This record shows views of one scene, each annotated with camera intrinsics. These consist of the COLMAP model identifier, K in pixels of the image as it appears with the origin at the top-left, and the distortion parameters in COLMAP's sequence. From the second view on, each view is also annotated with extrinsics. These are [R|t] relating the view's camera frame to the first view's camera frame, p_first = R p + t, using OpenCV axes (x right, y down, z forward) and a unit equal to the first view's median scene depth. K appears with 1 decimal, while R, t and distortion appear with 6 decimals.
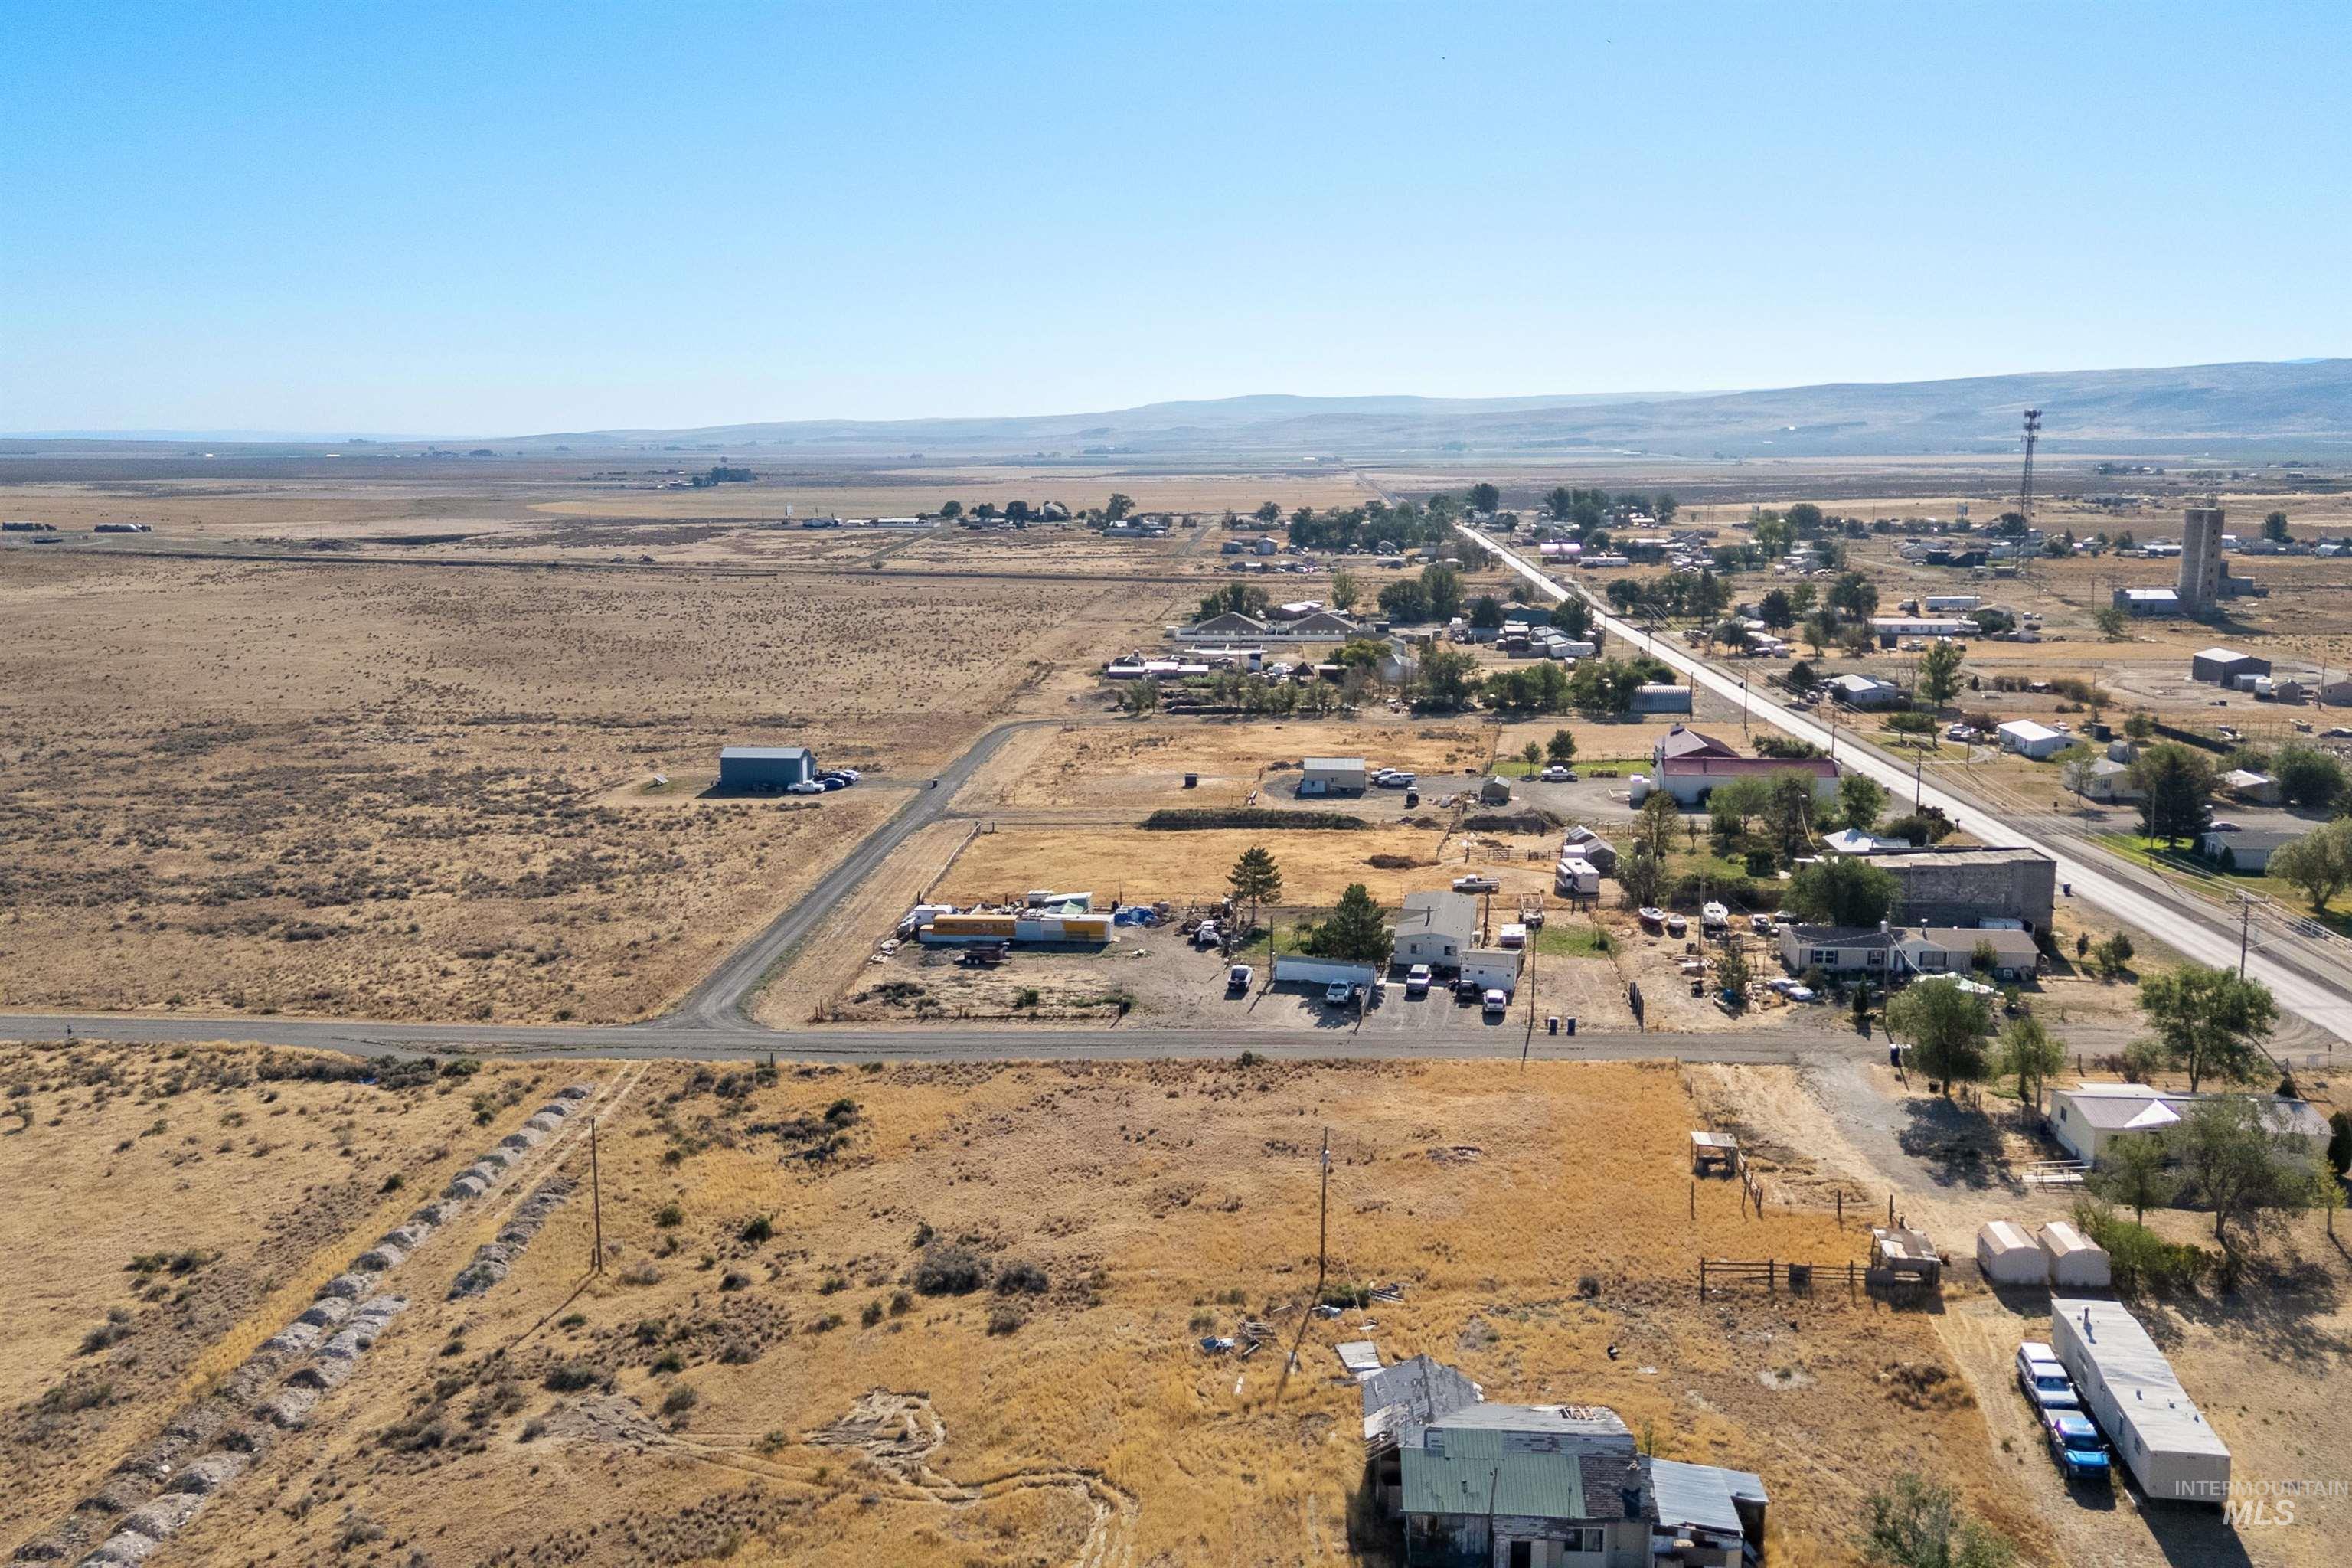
lens RADIAL K [[2046.7, 0, 1181.3], [0, 2046.7, 704.1], [0, 0, 1]] dist [0.142081, -0.253510]
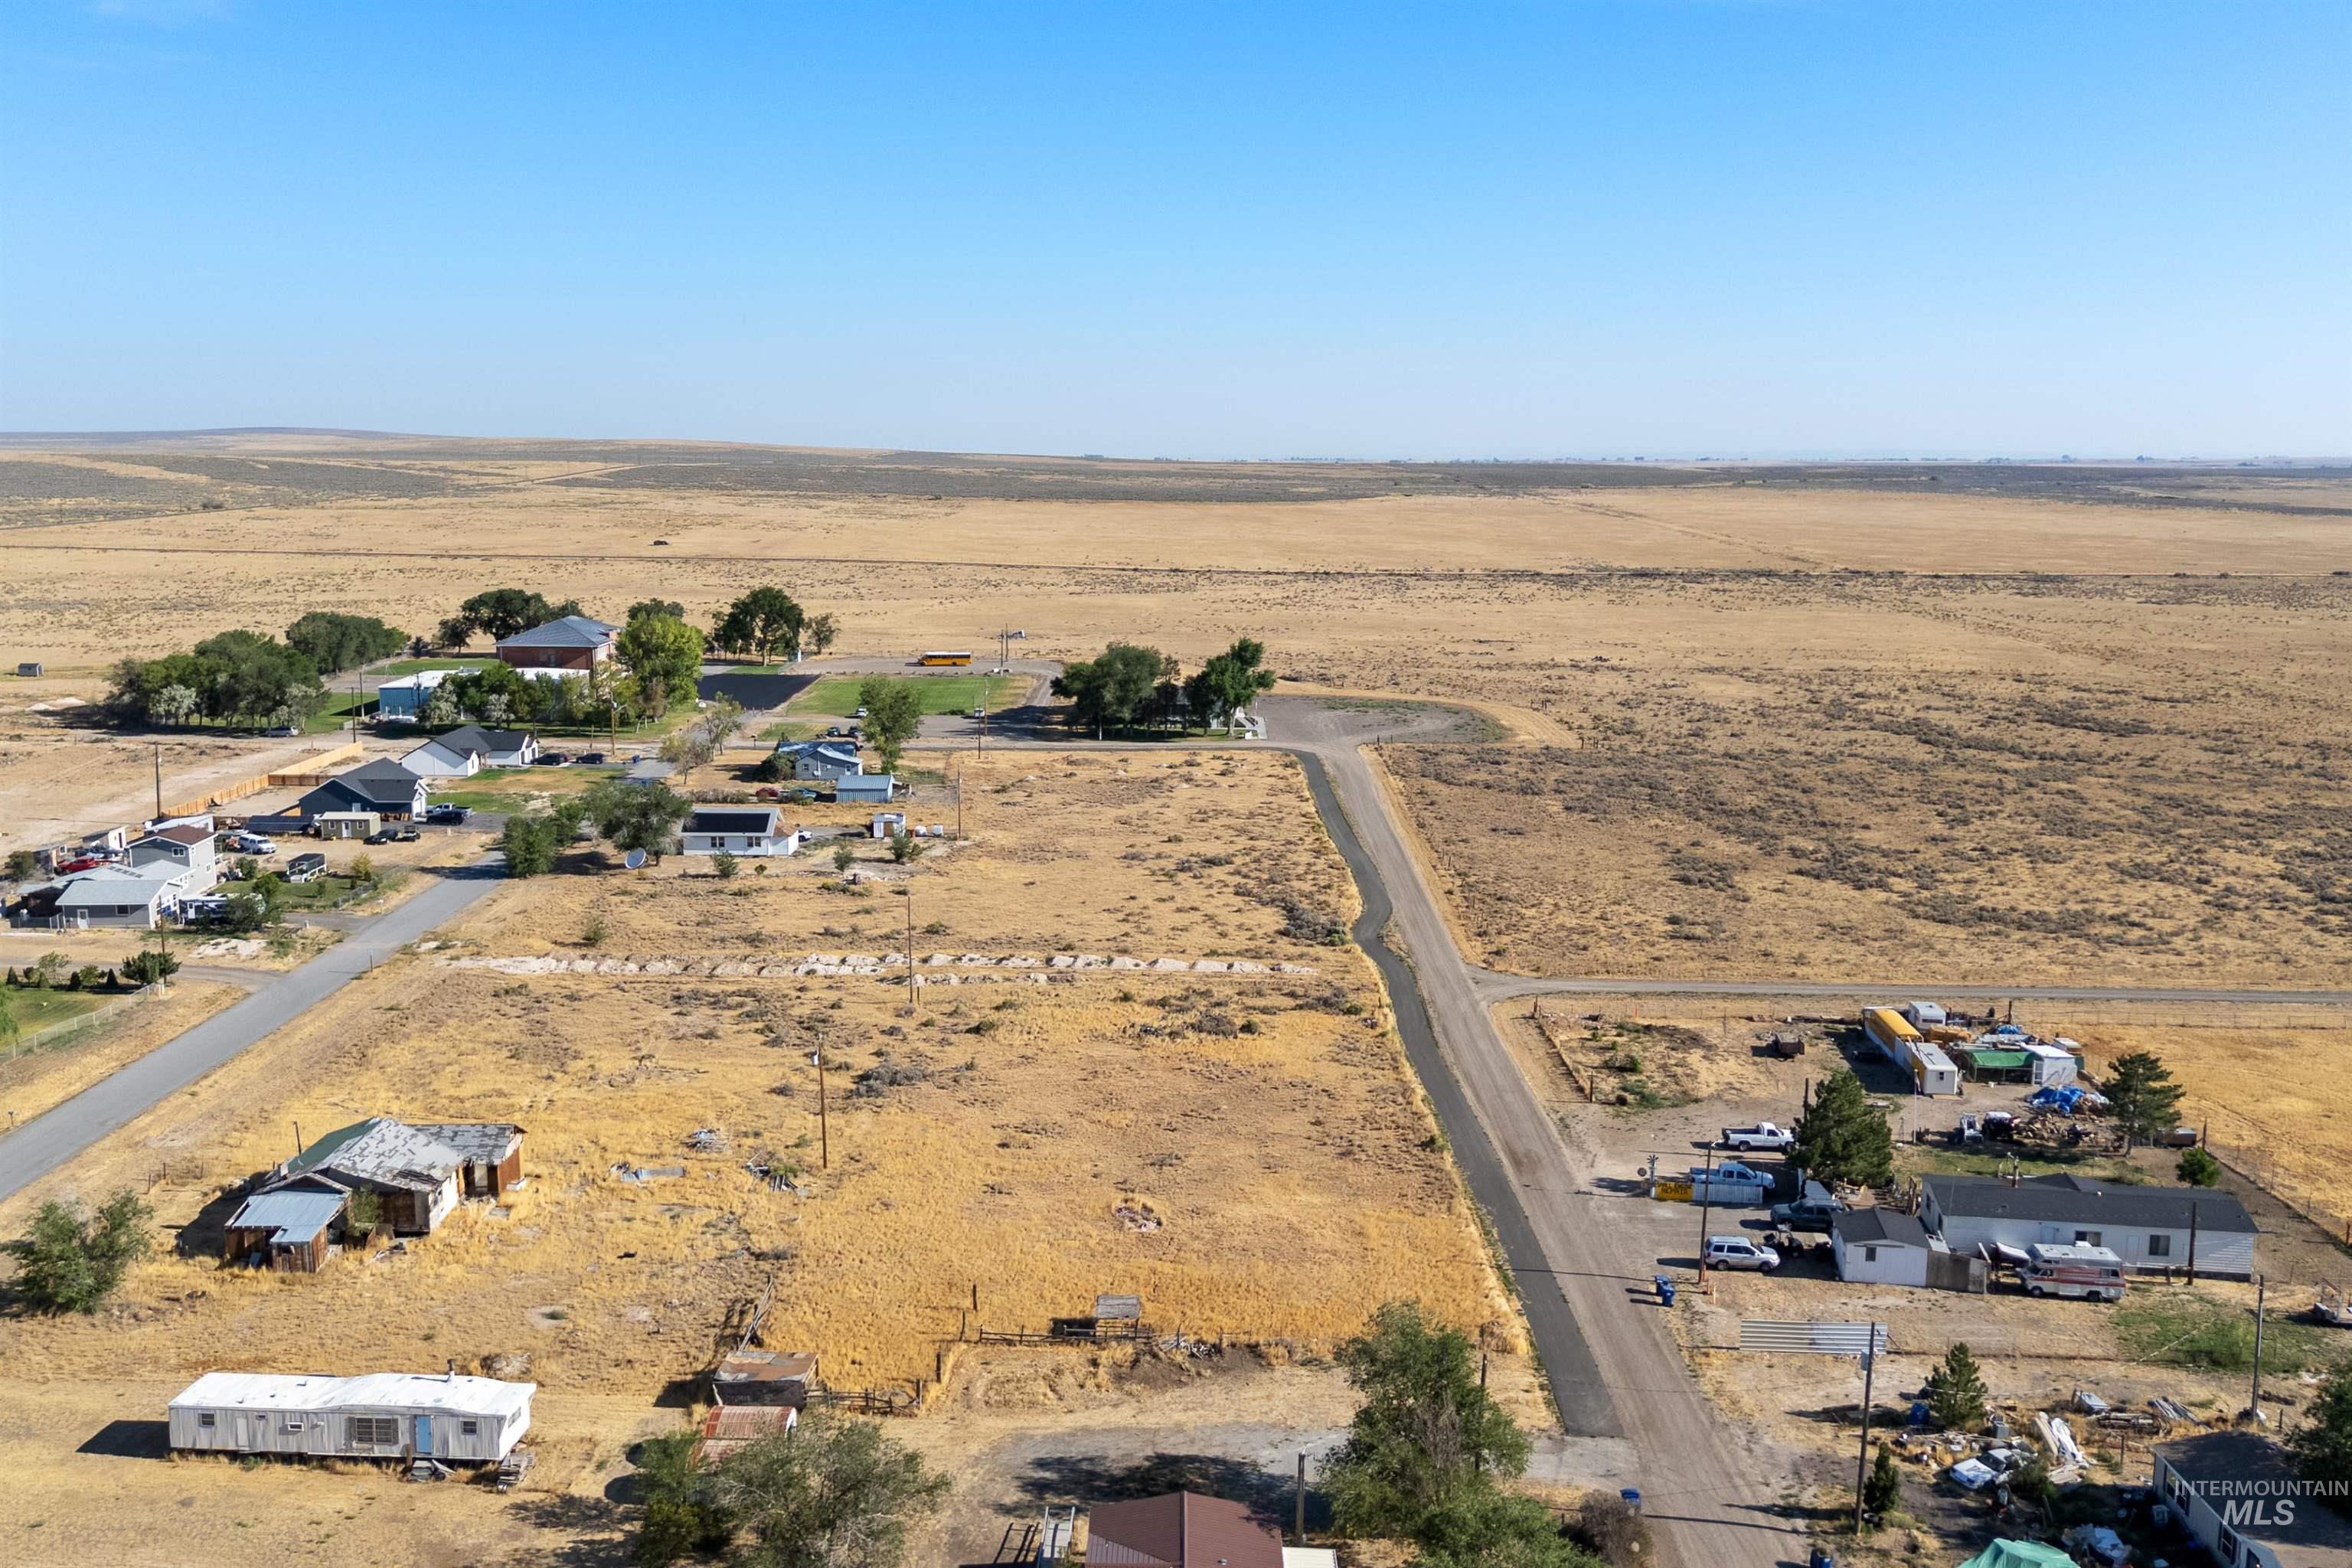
lens RADIAL K [[2046.7, 0, 1181.3], [0, 2046.7, 704.1], [0, 0, 1]] dist [0.142081, -0.253510]
pose [[0.056626, 0.124909, -0.990551, 0.977368], [-0.138394, 0.983547, 0.116114, -0.113019], [0.988757, 0.130511, 0.072981, 0.885223]]
